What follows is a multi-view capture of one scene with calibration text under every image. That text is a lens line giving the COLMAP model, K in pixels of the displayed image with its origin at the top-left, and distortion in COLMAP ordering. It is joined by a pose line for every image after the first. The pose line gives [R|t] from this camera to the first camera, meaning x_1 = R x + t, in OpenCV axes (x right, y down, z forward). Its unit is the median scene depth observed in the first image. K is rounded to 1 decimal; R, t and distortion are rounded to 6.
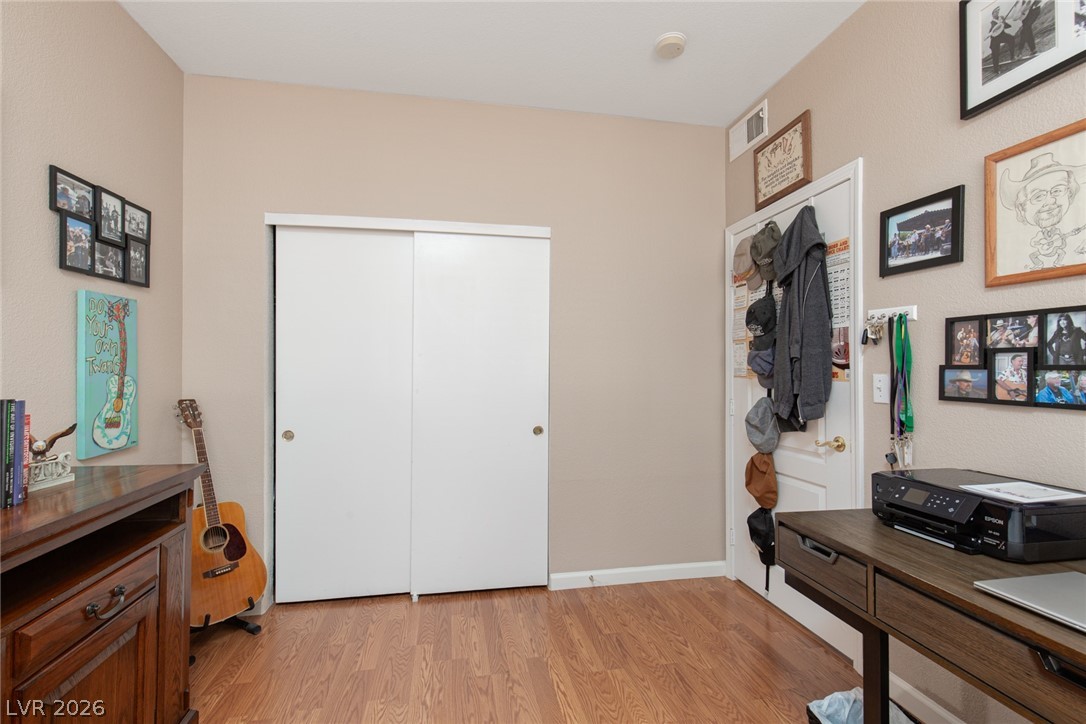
lens RADIAL K [[502.0, 0, 545.8], [0, 502.0, 366.6], [0, 0, 1]] dist [0.010976, -0.003190]
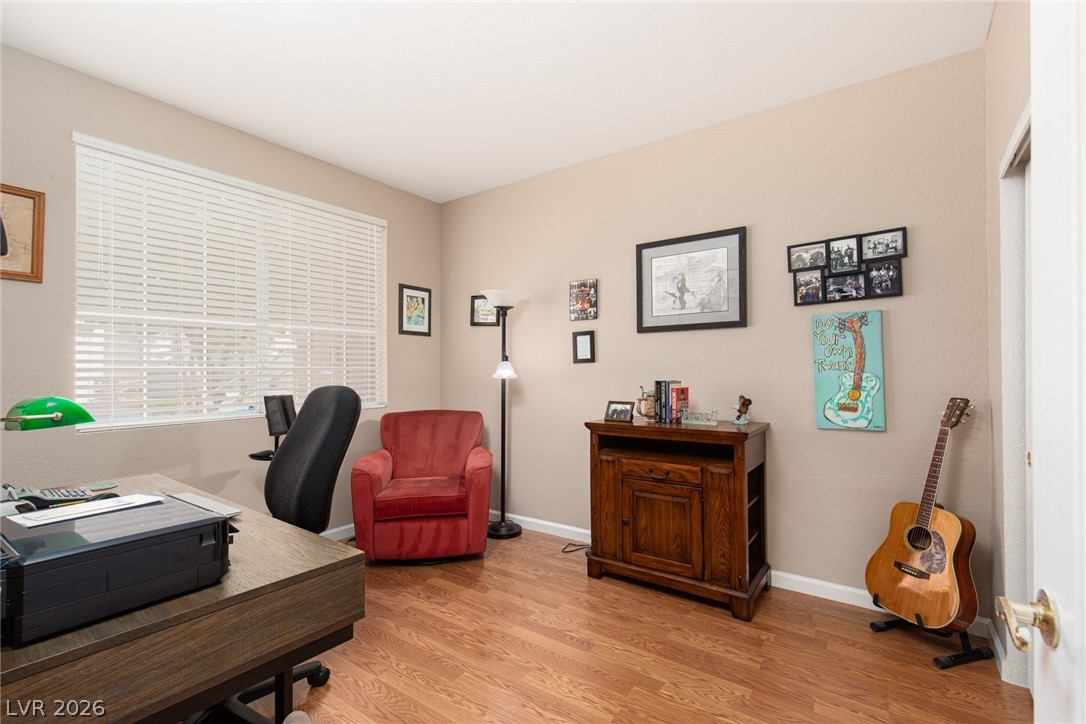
lens RADIAL K [[502.0, 0, 546.0], [0, 502.0, 361.1], [0, 0, 1]] dist [0.010976, -0.003190]
pose [[-0.728801, -0.006298, -0.684697, 0.640013], [0.012402, 0.999672, -0.022396, 0.007968], [0.684614, -0.024814, -0.728484, 1.423432]]
